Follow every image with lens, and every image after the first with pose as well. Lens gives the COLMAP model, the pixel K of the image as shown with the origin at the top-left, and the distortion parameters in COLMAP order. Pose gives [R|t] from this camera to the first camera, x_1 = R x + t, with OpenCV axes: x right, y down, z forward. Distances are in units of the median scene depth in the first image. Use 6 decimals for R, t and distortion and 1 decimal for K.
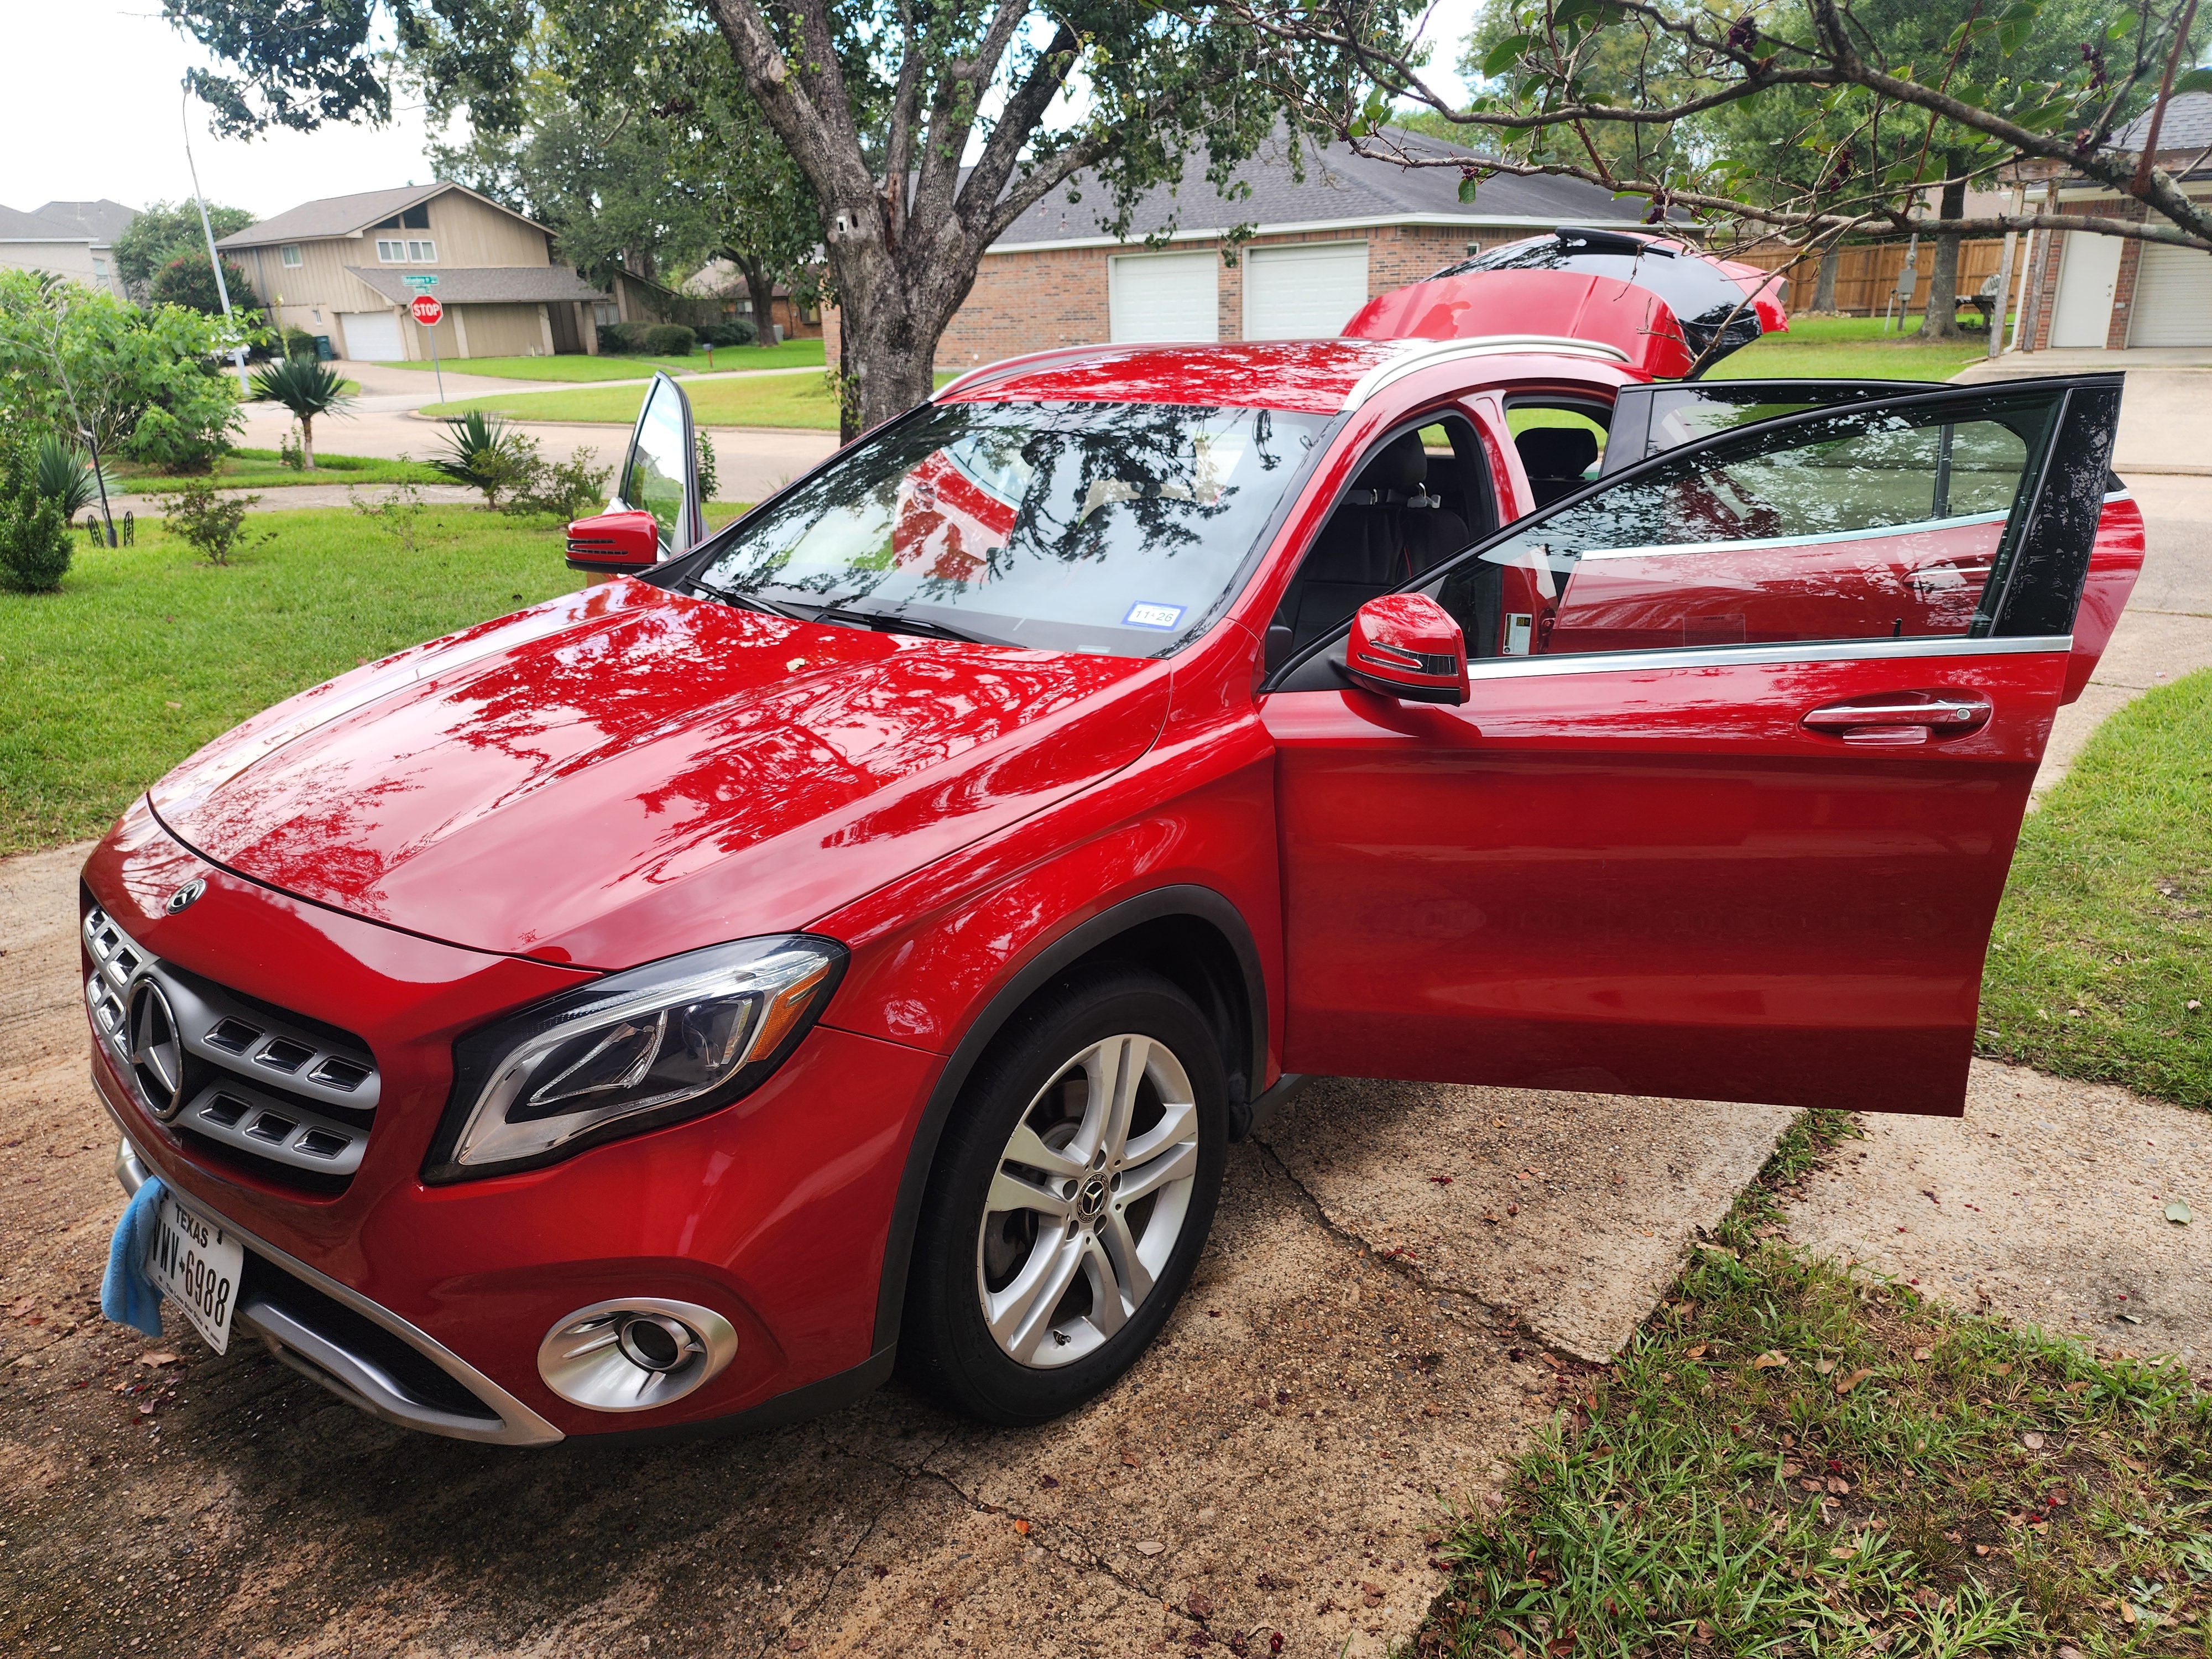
lens RADIAL K [[1549.1, 0, 1070.5], [0, 1549.1, 813.9], [0, 0, 1]] dist [0.060211, -0.060324]
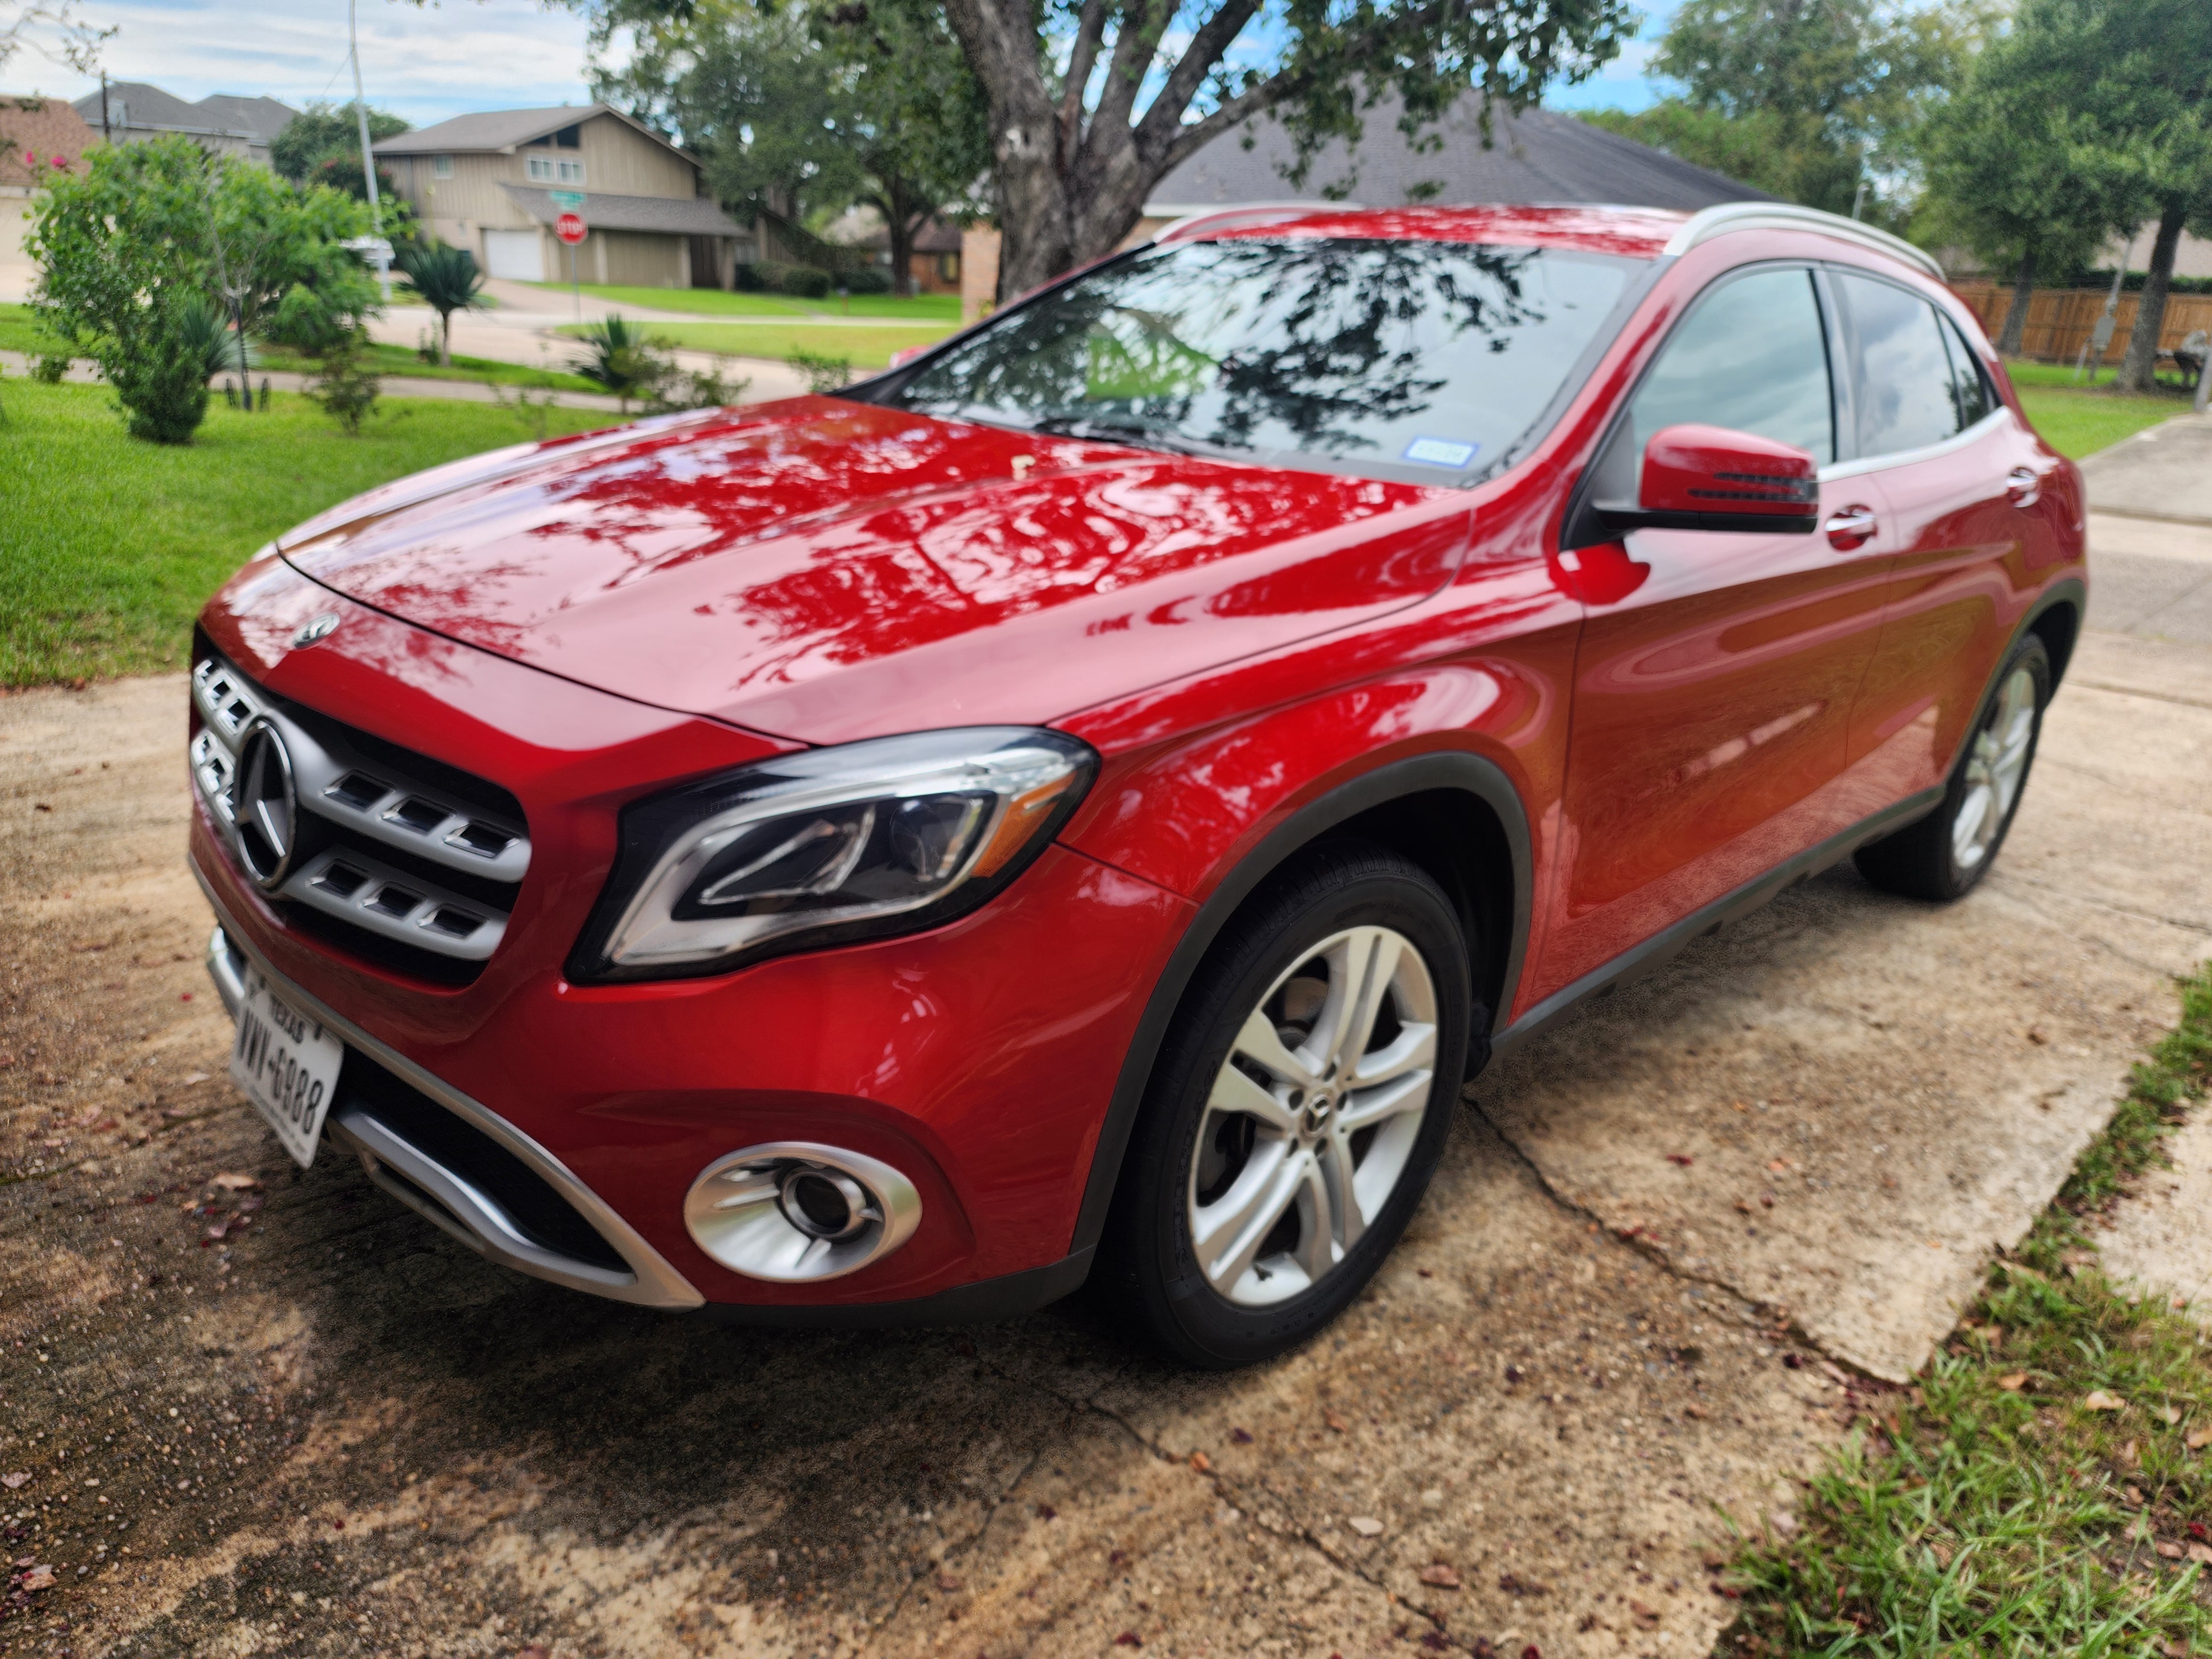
lens RADIAL K [[1549.1, 0, 1064.3], [0, 1549.1, 859.2], [0, 0, 1]] dist [0.060211, -0.060324]
pose [[0.993463, 0.102337, -0.050582, -0.089612], [-0.100692, 0.994334, 0.034071, 0.089752], [0.053782, -0.028755, 0.998139, 0.147339]]
